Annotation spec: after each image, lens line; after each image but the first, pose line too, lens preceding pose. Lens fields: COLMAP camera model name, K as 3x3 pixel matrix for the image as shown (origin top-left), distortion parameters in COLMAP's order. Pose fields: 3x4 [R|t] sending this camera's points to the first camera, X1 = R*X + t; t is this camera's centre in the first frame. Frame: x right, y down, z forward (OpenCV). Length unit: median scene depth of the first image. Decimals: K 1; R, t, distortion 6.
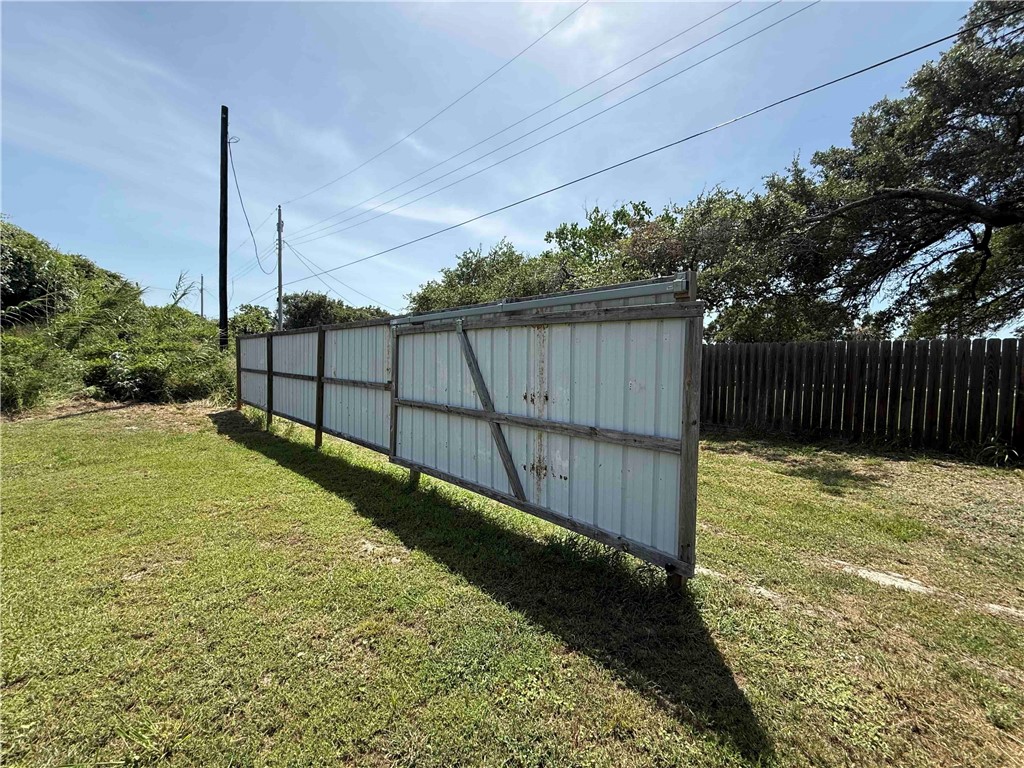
lens RADIAL K [[406.4, 0, 507.7], [0, 406.4, 390.8], [0, 0, 1]] dist [0.000115, 0.000549]
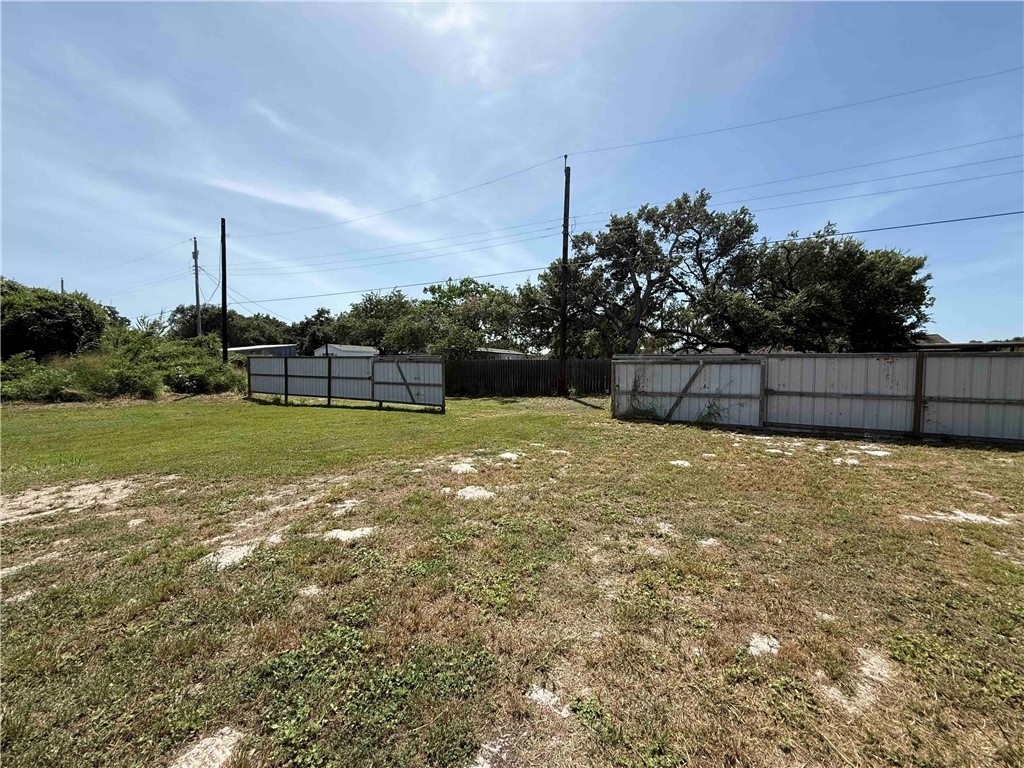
lens RADIAL K [[406.4, 0, 516.6], [0, 406.4, 409.2], [0, 0, 1]] dist [0.000115, 0.000549]
pose [[0.956997, -0.044239, 0.286705, -0.037757], [0.031867, 0.998354, 0.047677, 0.037882], [-0.288342, -0.036490, 0.956832, -0.777559]]
